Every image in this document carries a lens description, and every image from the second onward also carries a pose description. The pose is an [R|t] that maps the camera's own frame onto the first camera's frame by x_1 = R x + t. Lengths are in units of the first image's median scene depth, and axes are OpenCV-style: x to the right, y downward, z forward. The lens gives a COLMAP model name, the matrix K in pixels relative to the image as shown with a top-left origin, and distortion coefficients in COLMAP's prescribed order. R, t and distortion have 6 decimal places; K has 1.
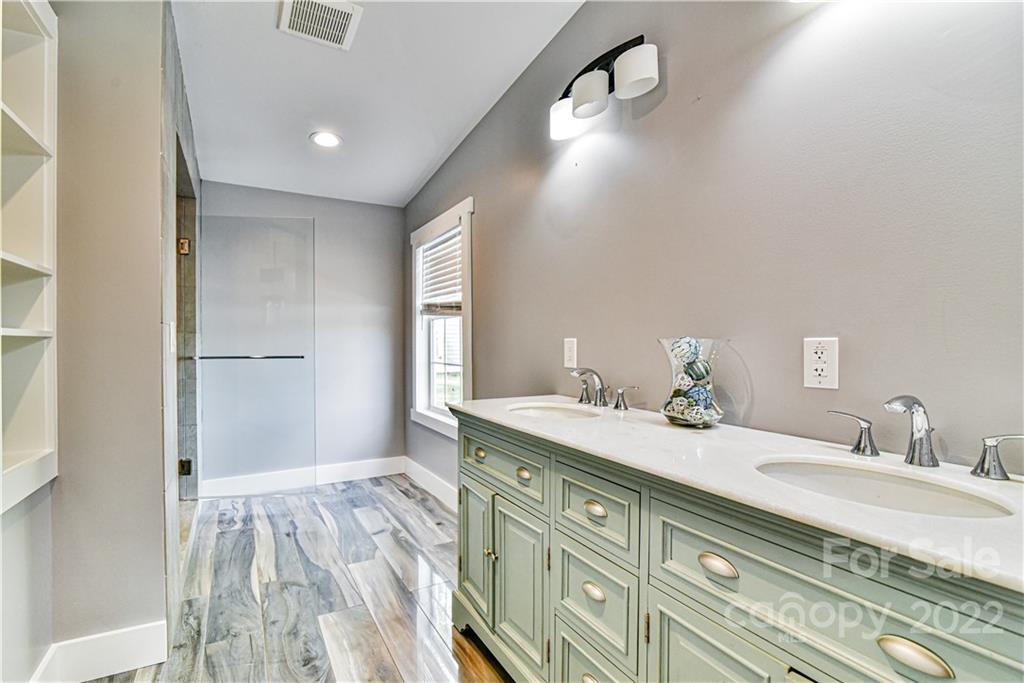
lens RADIAL K [[472.5, 0, 508.7], [0, 472.5, 348.0], [0, 0, 1]] dist [-0.032622, 0.001193]
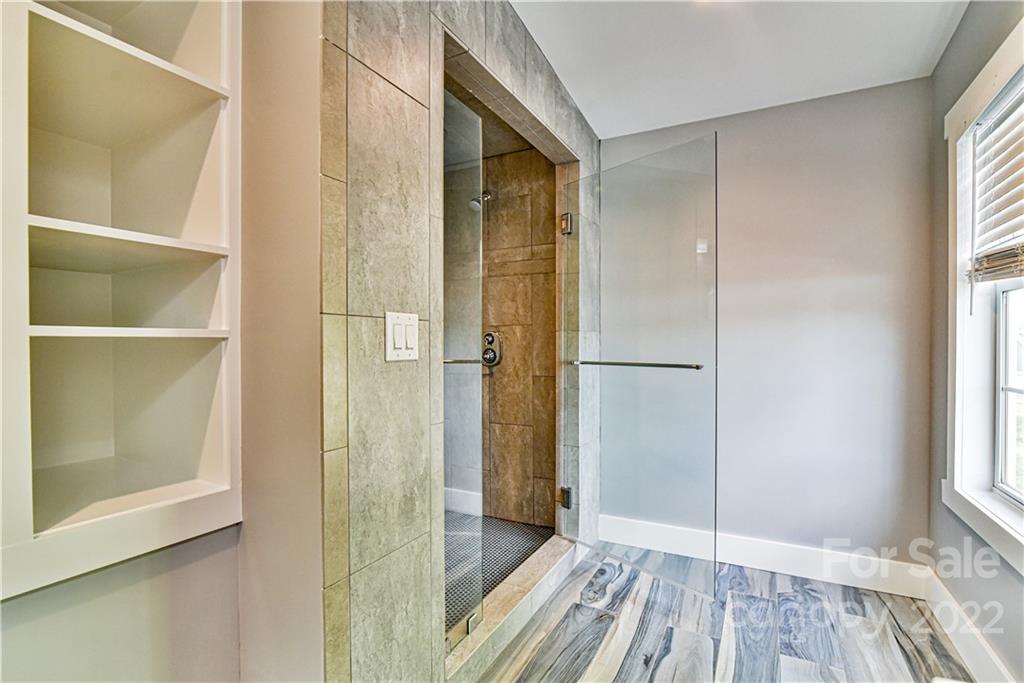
lens RADIAL K [[472.5, 0, 508.7], [0, 472.5, 348.0], [0, 0, 1]] dist [-0.032622, 0.001193]
pose [[0.520664, 0.008322, -0.853721, -0.048764], [-0.006737, 0.999961, 0.005639, -0.006986], [0.853735, 0.002816, 0.520700, 0.468610]]
